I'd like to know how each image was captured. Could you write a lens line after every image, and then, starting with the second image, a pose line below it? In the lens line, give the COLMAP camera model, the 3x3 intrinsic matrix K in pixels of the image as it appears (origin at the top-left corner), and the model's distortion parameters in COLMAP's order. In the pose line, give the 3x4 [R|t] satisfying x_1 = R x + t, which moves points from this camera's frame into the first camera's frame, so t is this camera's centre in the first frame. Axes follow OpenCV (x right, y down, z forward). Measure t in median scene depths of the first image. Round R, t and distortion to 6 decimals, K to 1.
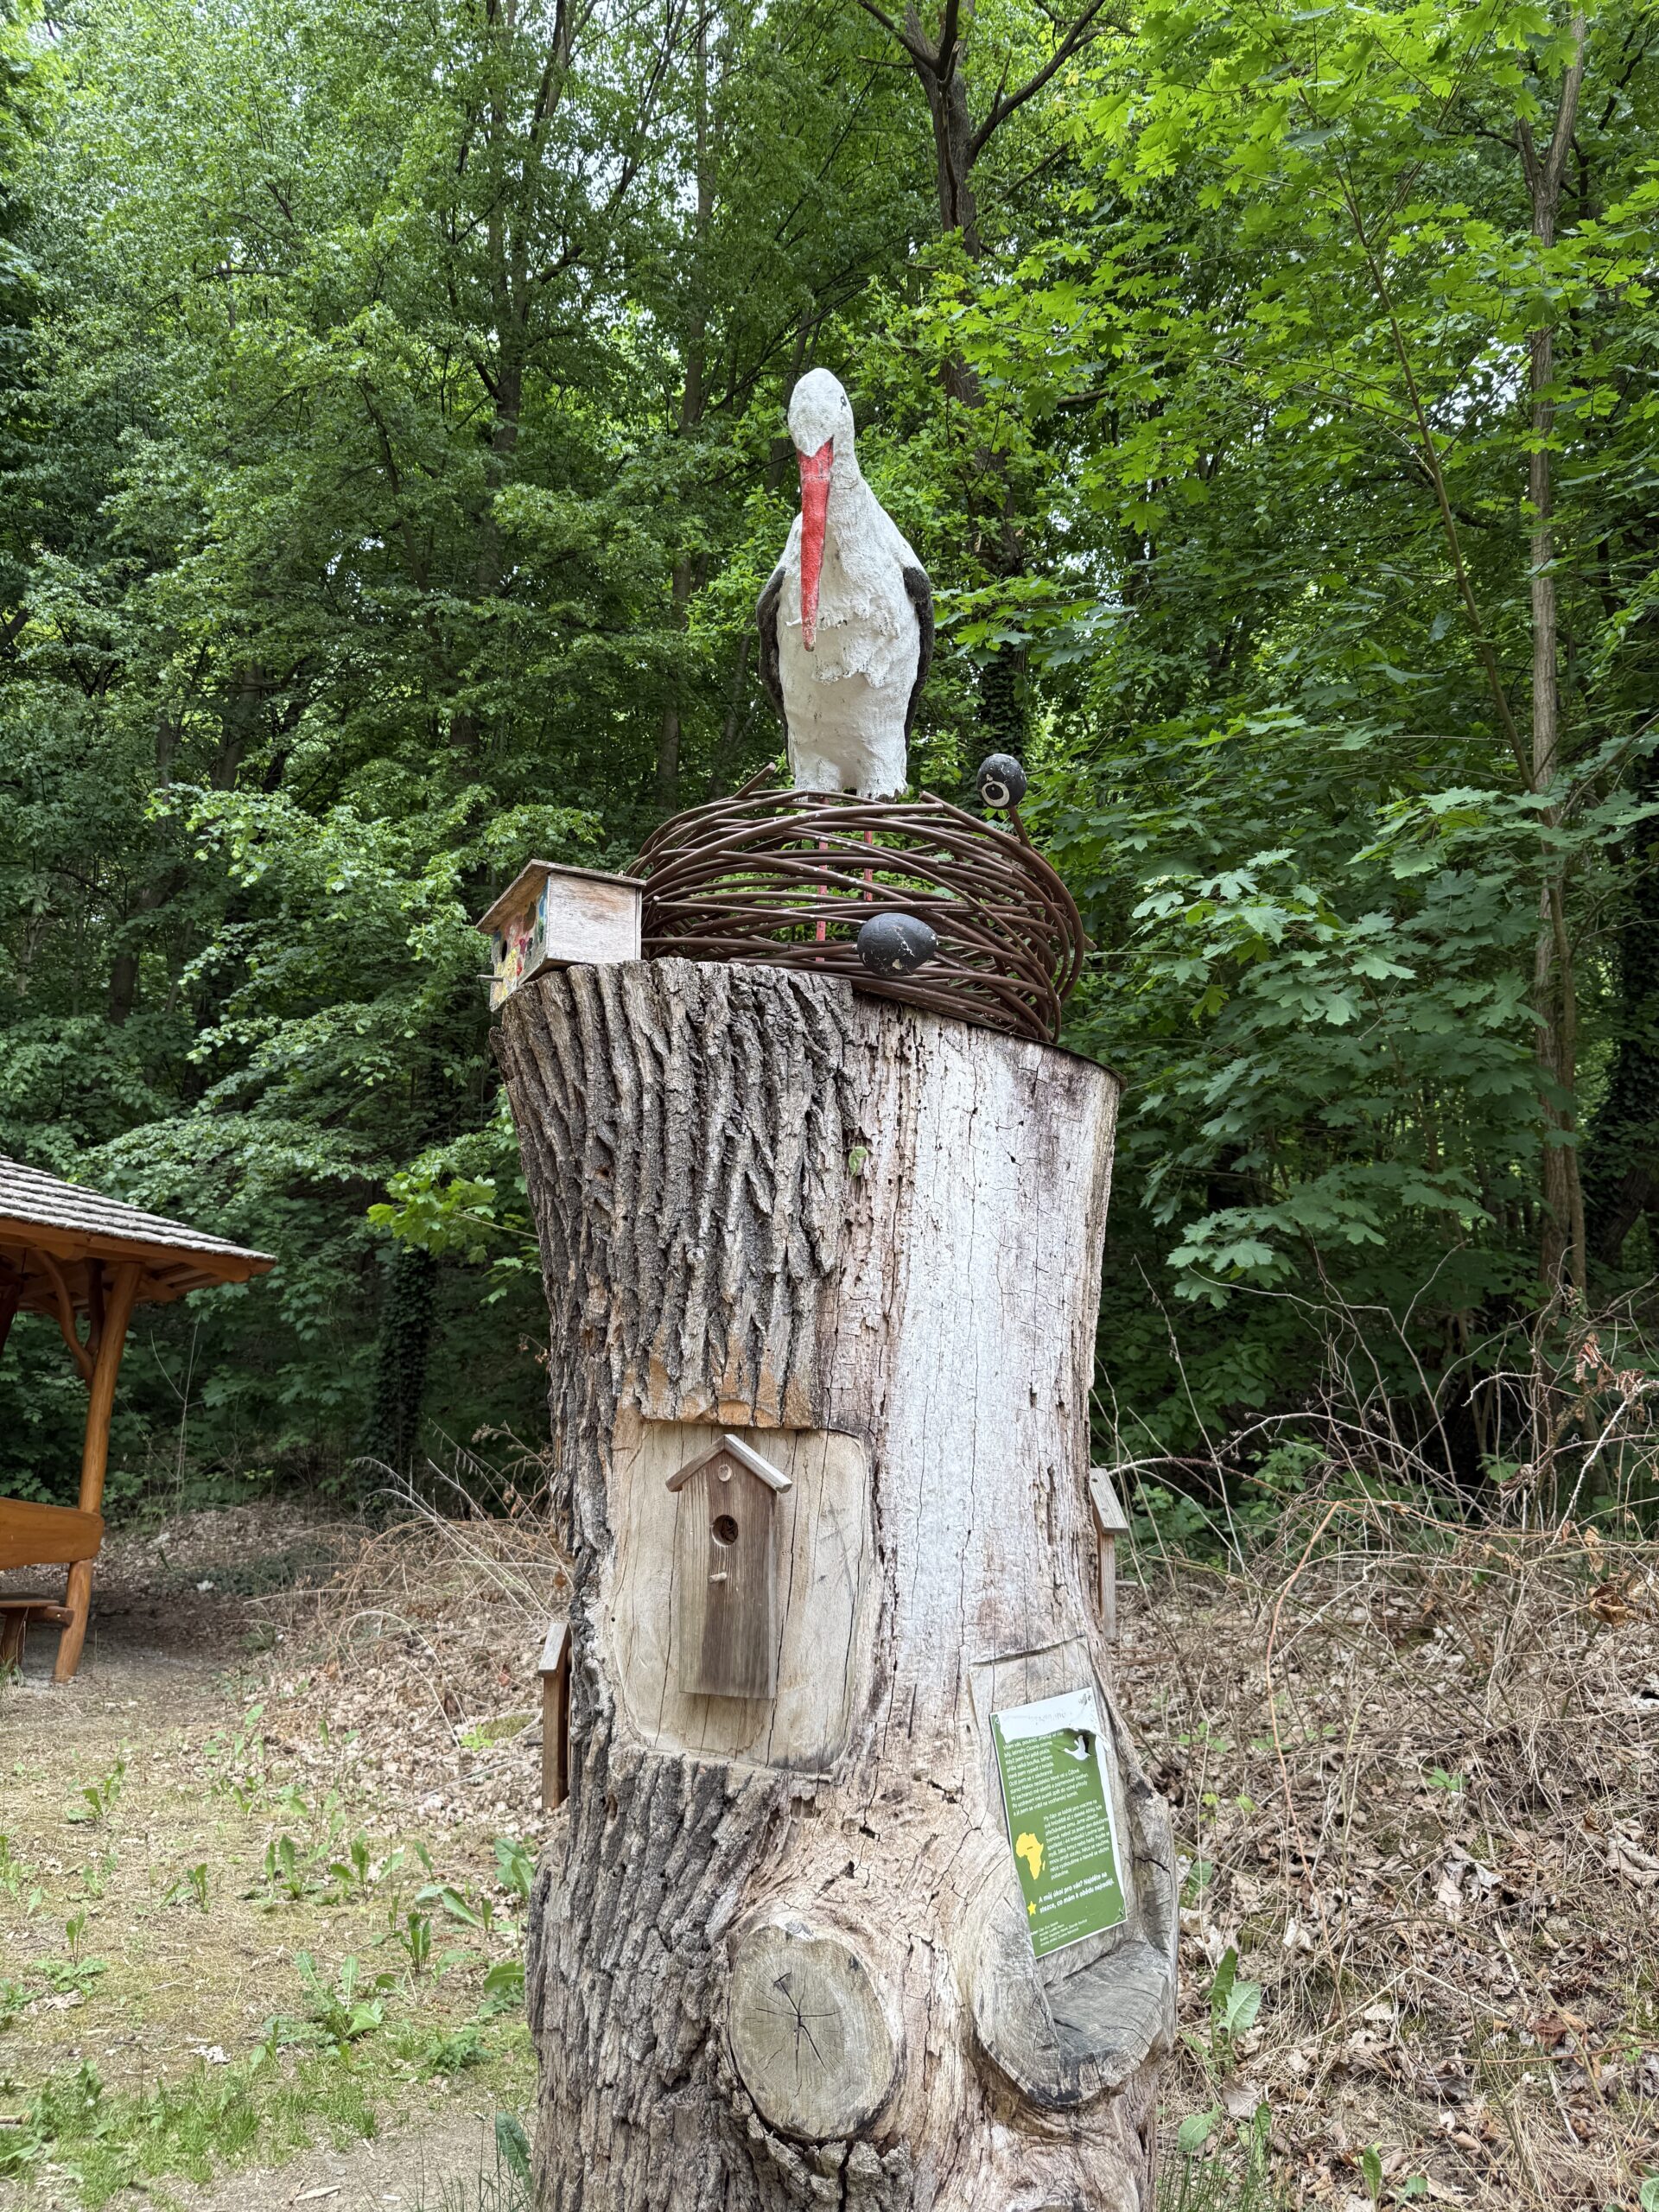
lens RADIAL K [[1566.4, 0, 816.0], [0, 1566.4, 1080.6], [0, 0, 1]] dist [0.043329, -0.048034]
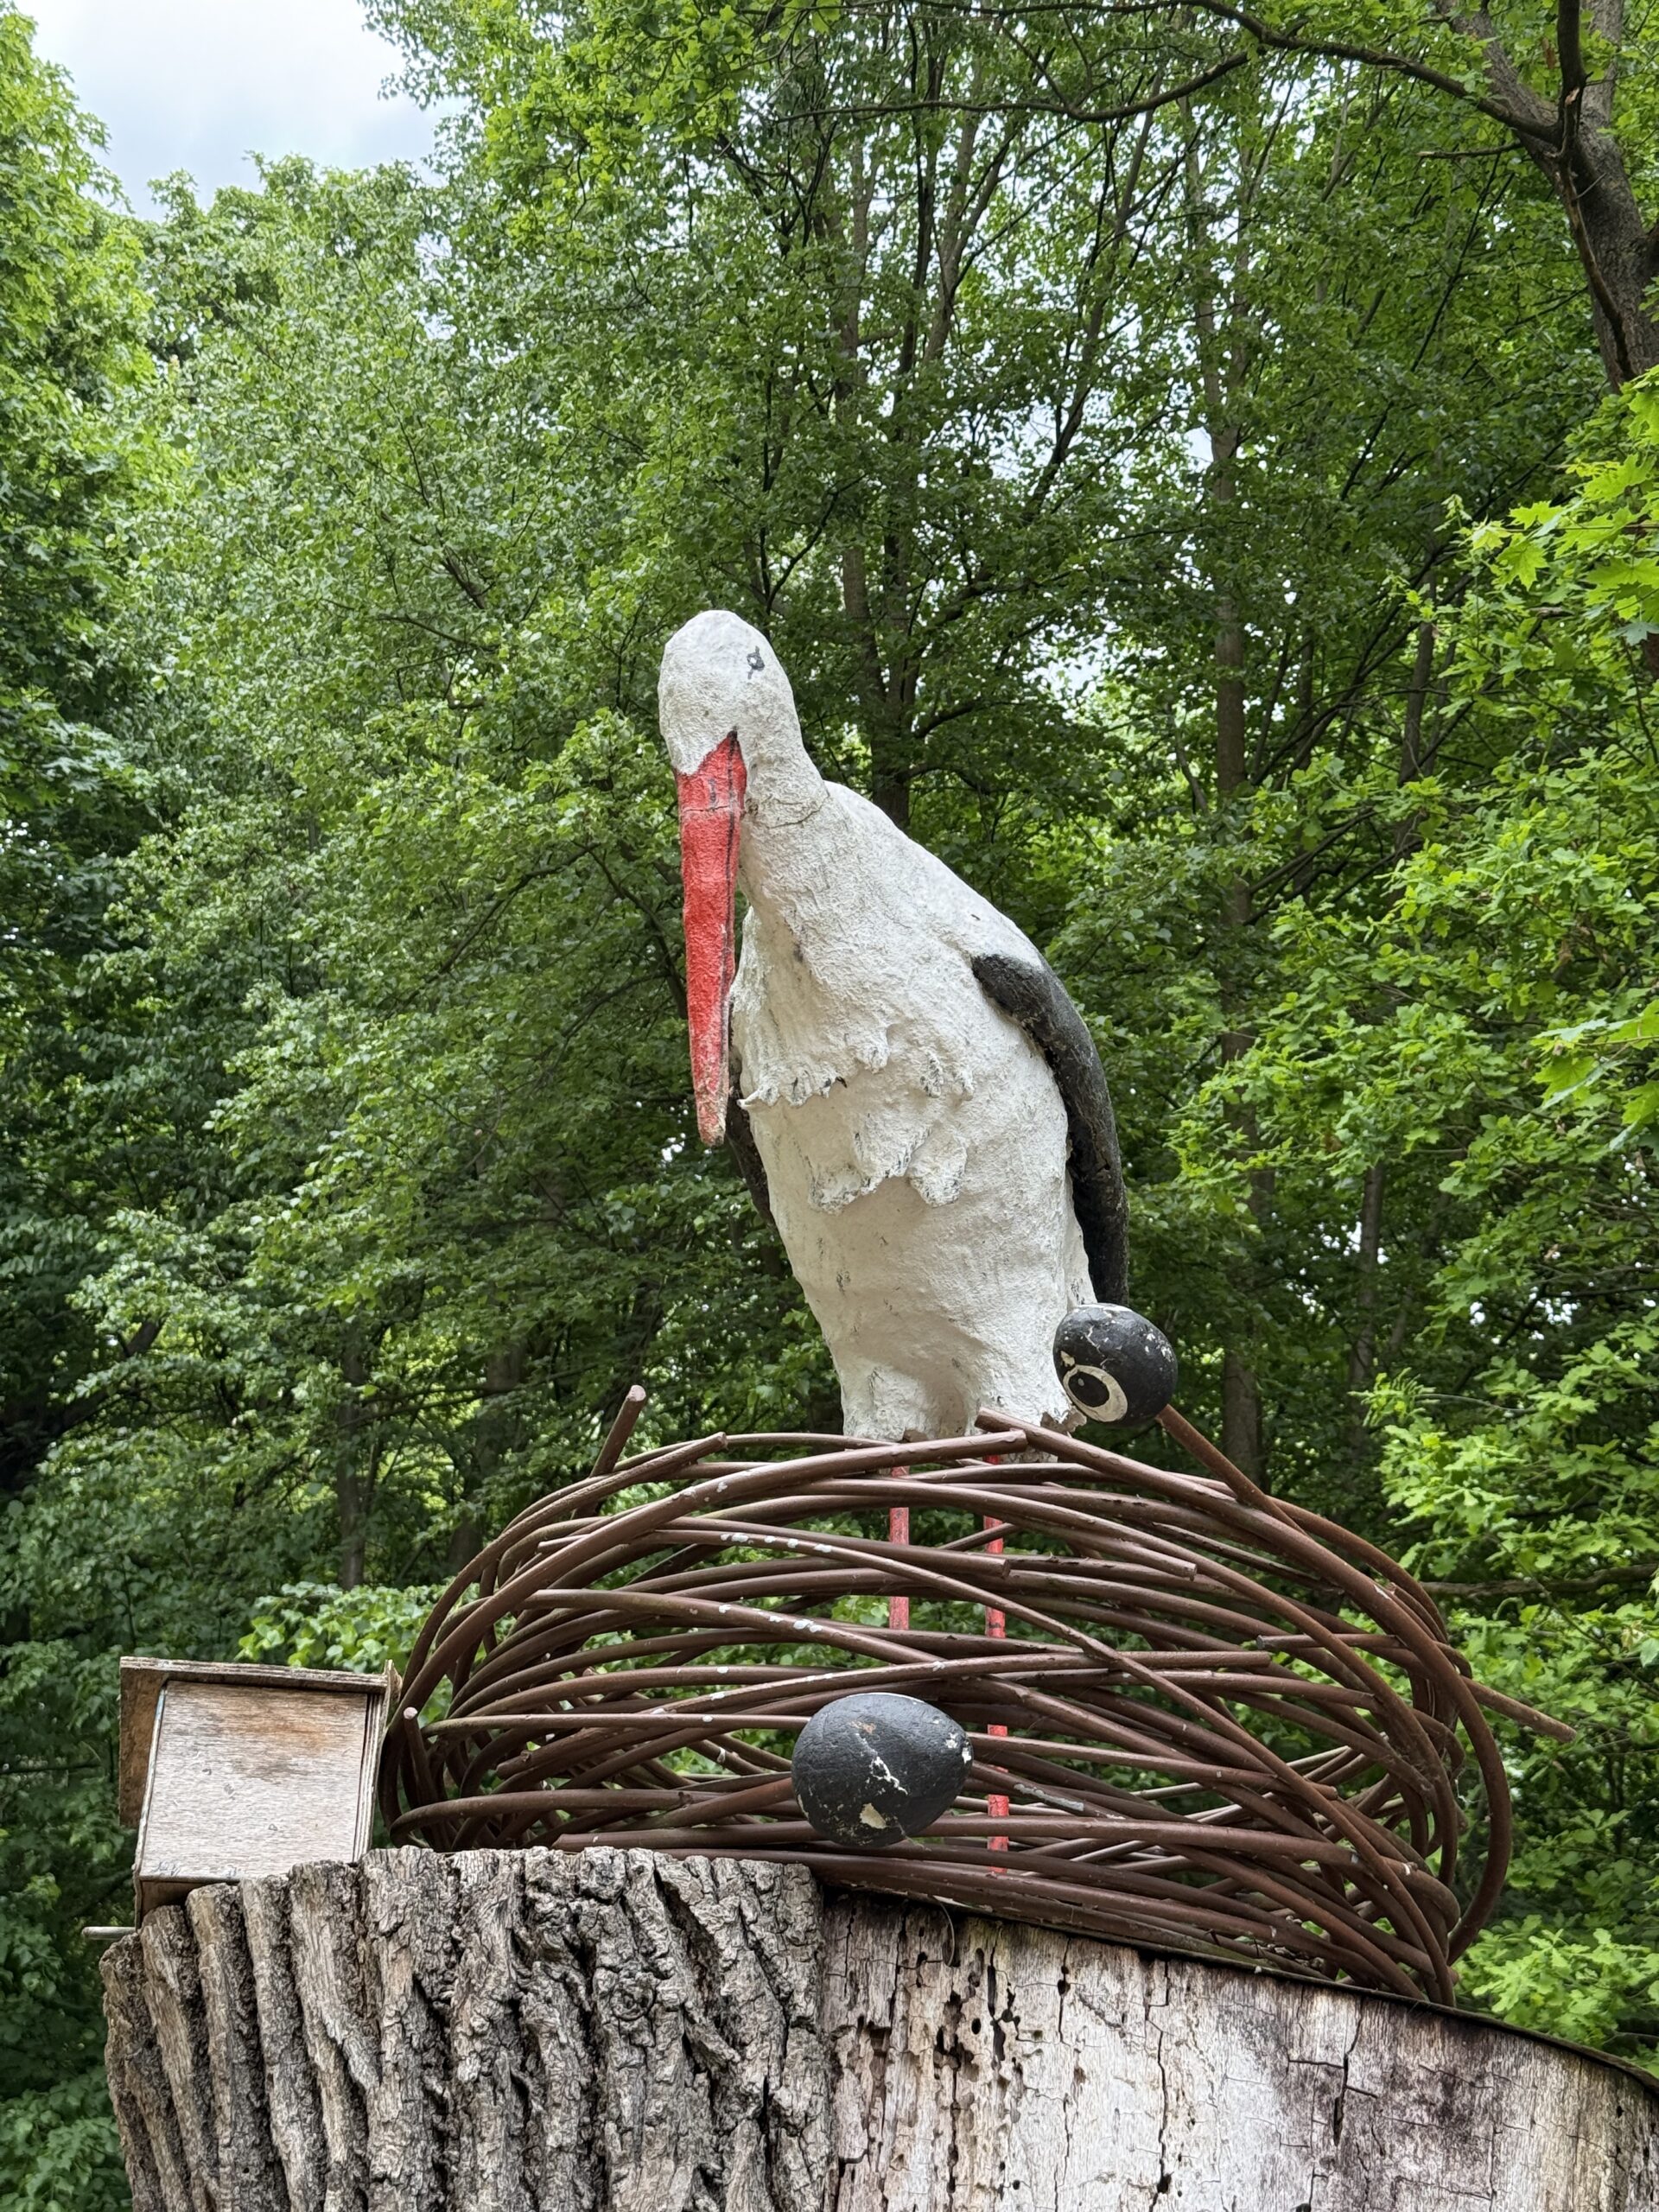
lens RADIAL K [[3088.7, 0, 829.5], [0, 3088.7, 1106.0], [0, 0, 1]] dist [0.126715, -0.065861]
pose [[0.960276, -0.141290, -0.240639, 0.116528], [0.060530, 0.947278, -0.314643, 0.002635], [0.272408, 0.287579, 0.918201, 0.079787]]
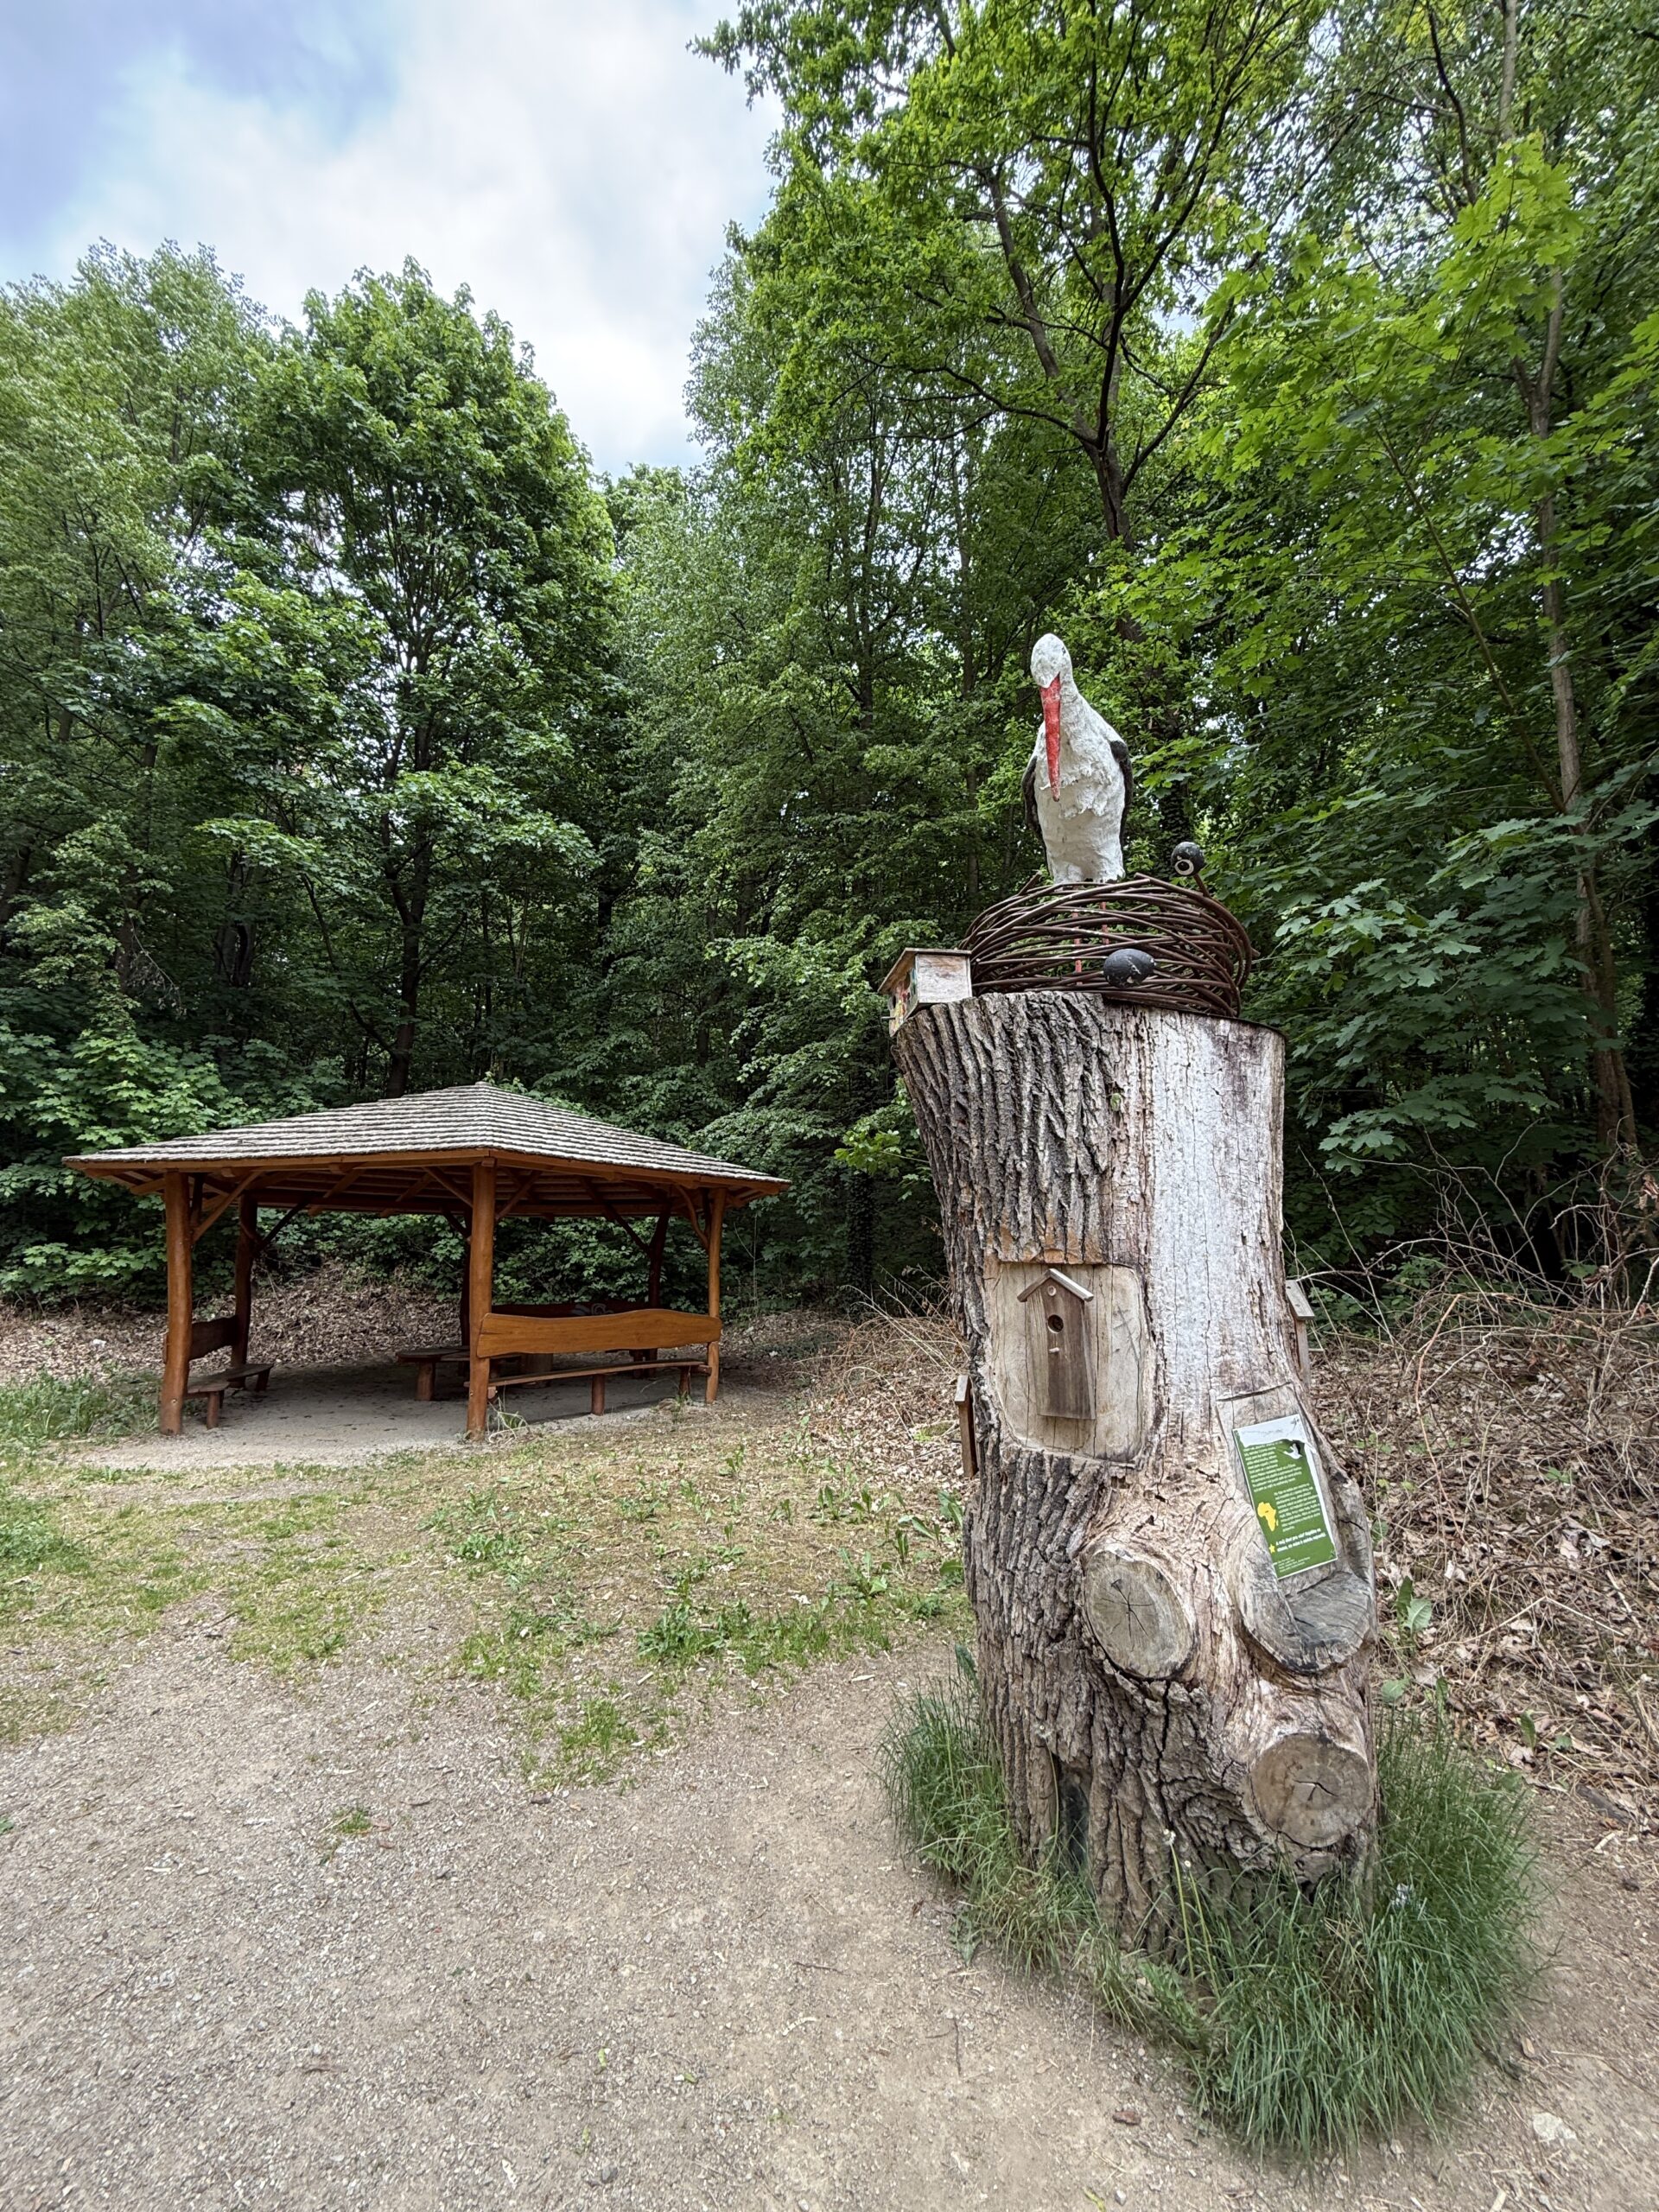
lens RADIAL K [[878.3, 0, 825.4], [0, 878.3, 1097.9], [0, 0, 1]] dist [0.002193, 0.000041]
pose [[0.956124, -0.090786, -0.278542, -0.003465], [0.099107, 0.994950, 0.015907, 0.000672], [0.275691, -0.042814, 0.960292, 0.012475]]
